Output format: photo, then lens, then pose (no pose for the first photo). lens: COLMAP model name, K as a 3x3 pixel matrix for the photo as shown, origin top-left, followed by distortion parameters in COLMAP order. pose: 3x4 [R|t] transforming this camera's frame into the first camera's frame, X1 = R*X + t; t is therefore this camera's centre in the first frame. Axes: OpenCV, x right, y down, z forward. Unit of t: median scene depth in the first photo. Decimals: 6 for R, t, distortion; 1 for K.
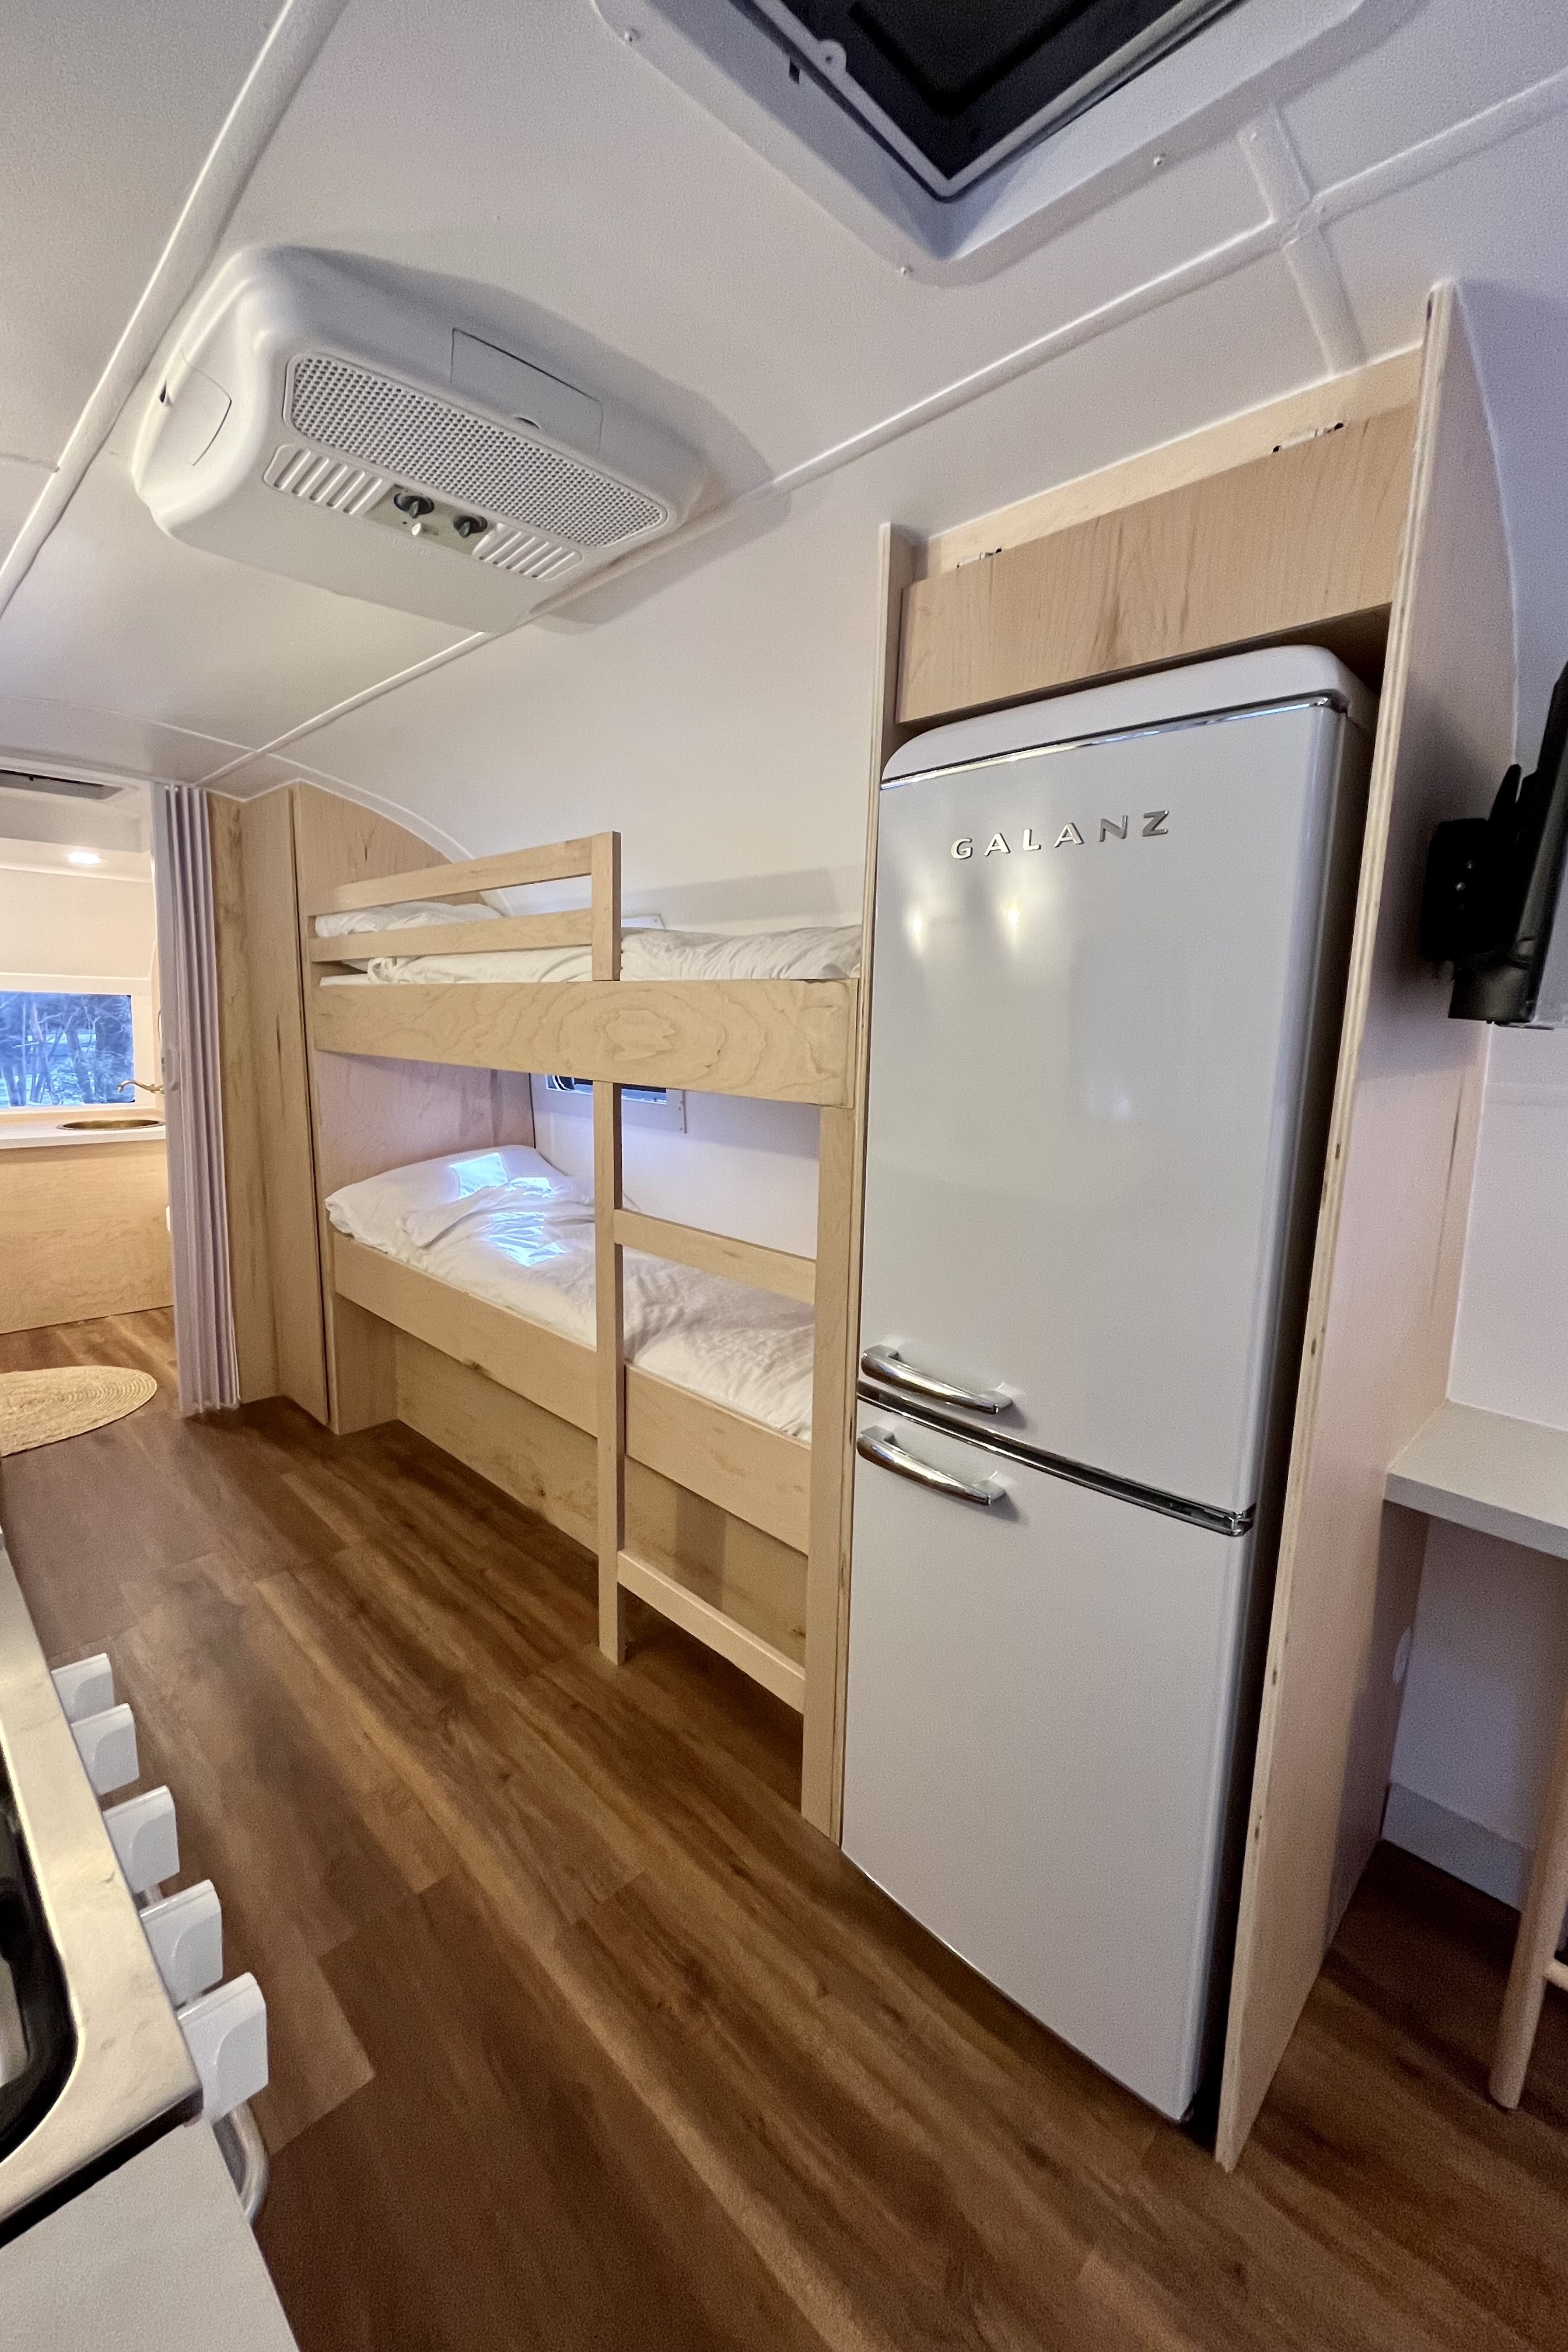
lens RADIAL K [[964.4, 0, 788.8], [0, 964.4, 1162.5], [0, 0, 1]] dist [-0.002826, 0.000147]
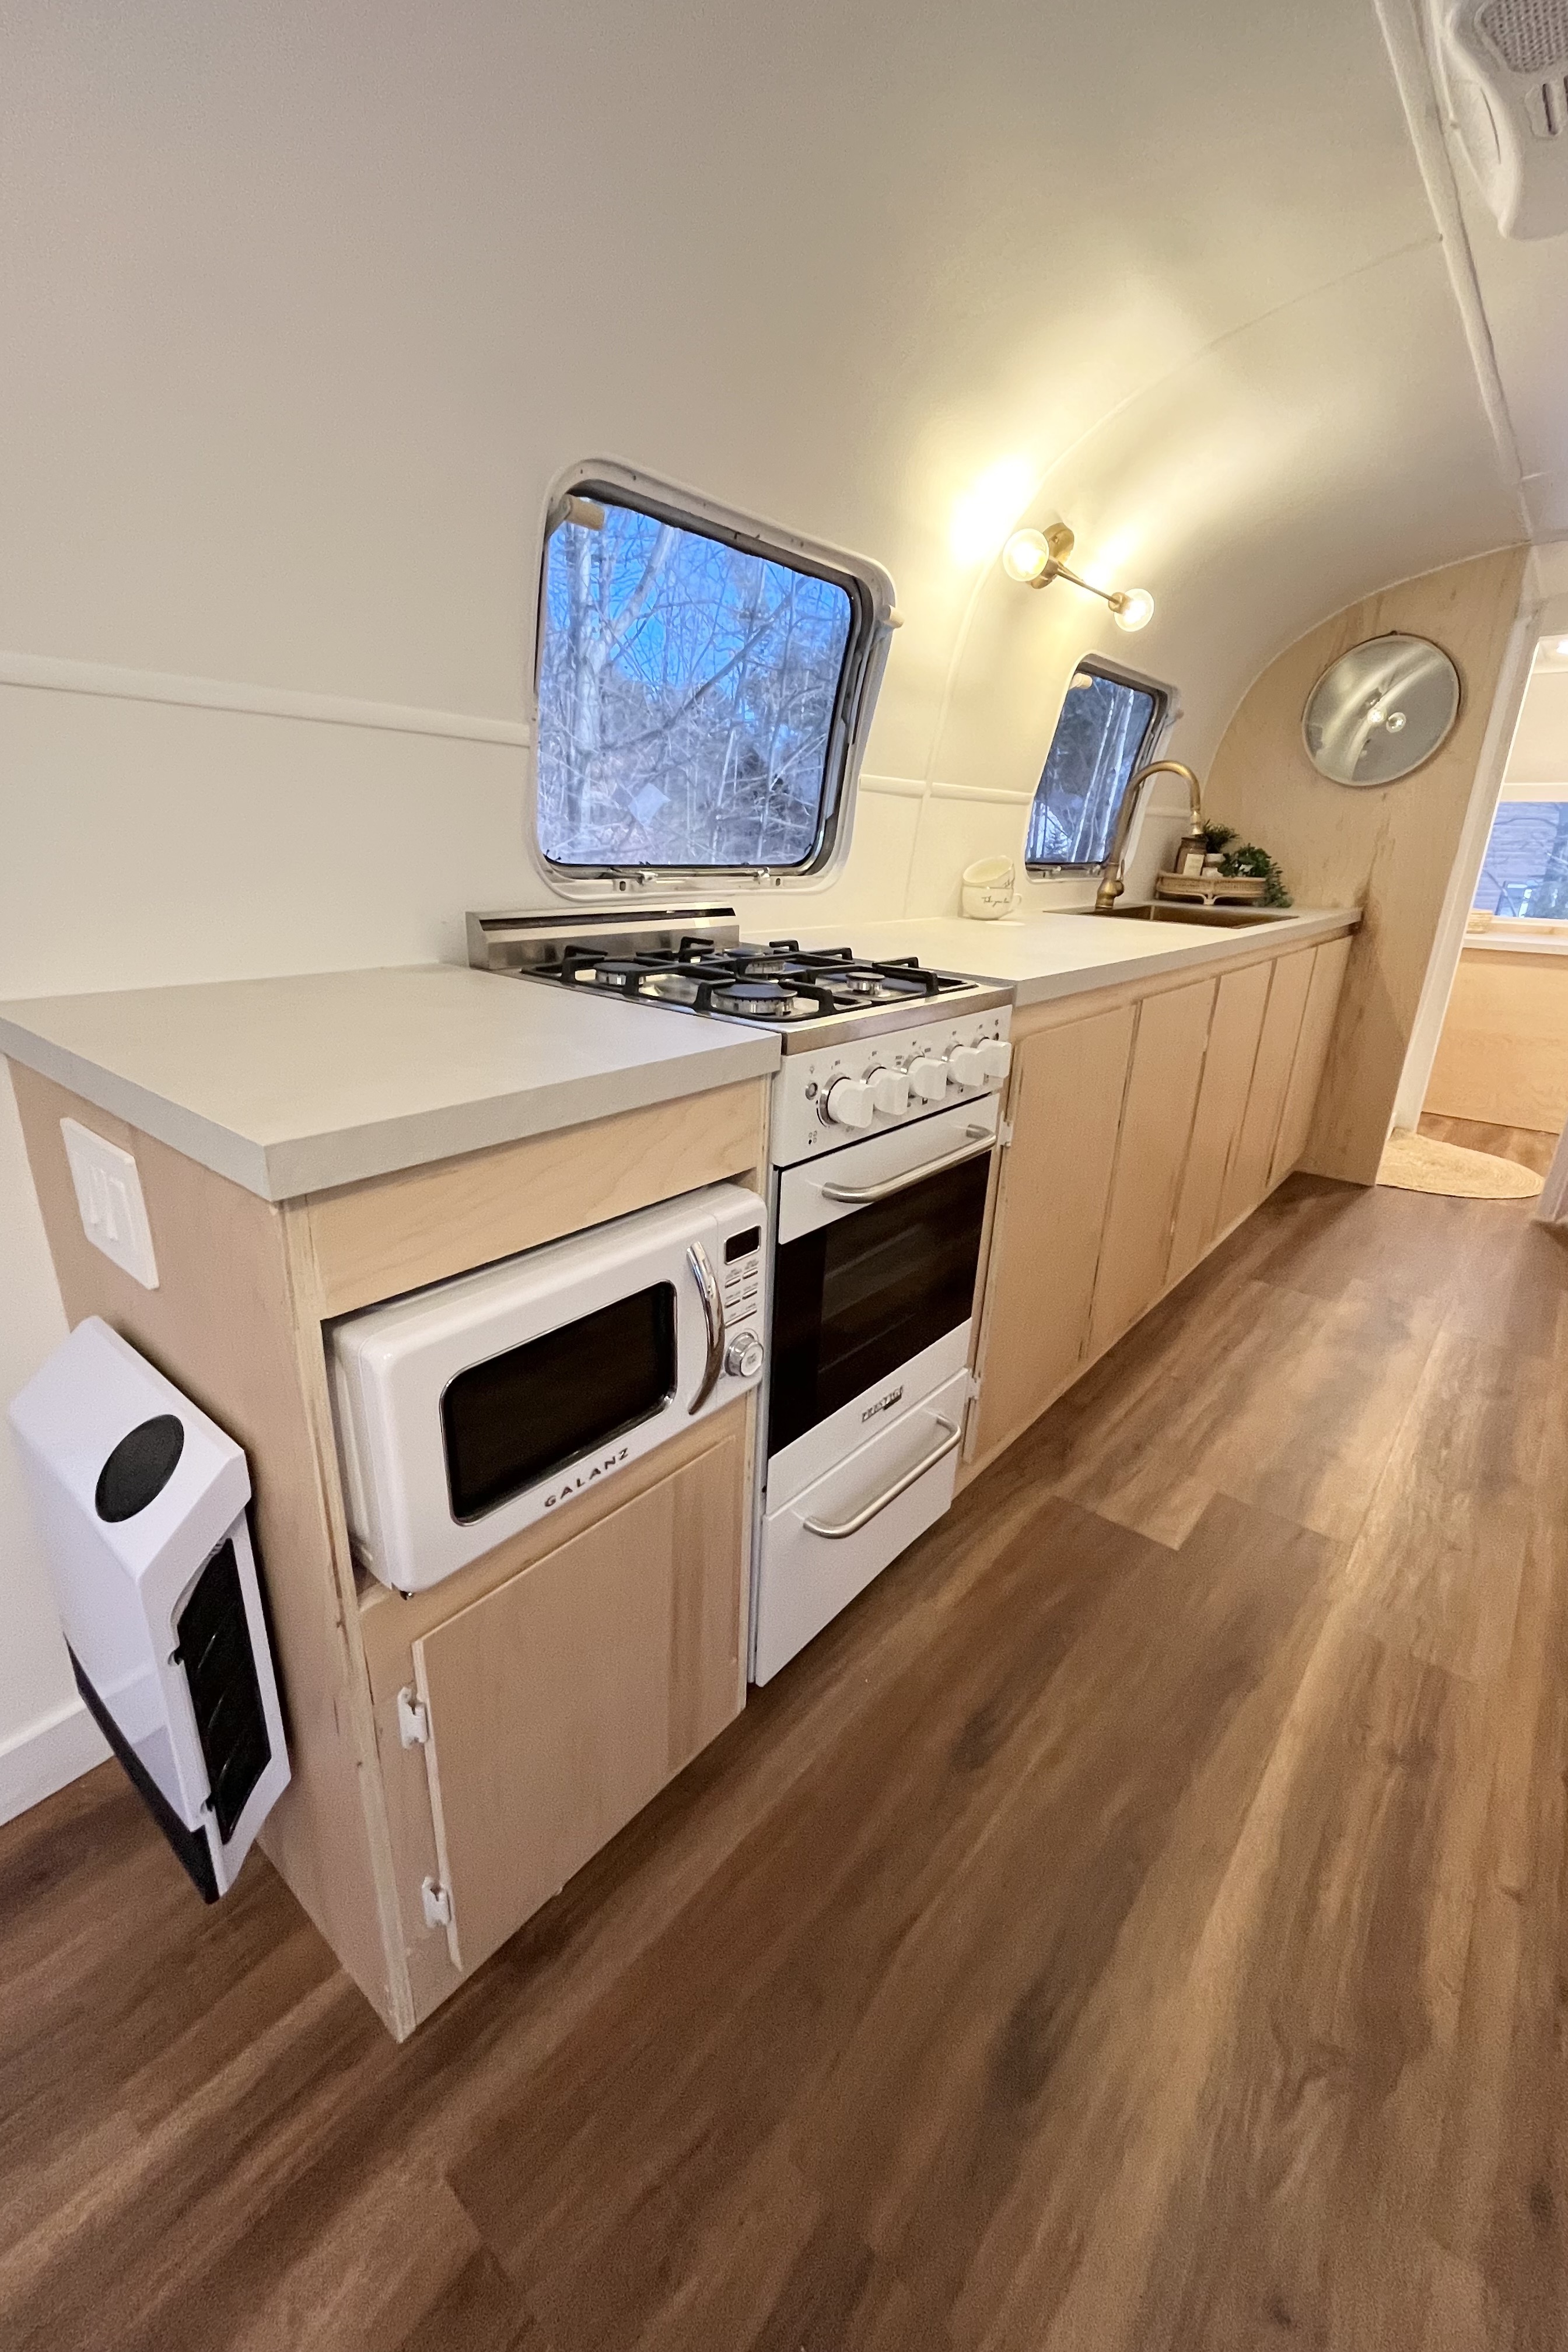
lens RADIAL K [[964.4, 0, 763.4], [0, 964.4, 1172.8], [0, 0, 1]] dist [-0.002826, 0.000147]
pose [[0.071998, 0.301464, -0.950755, 0.457571], [-0.167174, 0.943392, 0.286469, 0.116800], [0.983295, 0.138316, 0.118319, 0.143571]]
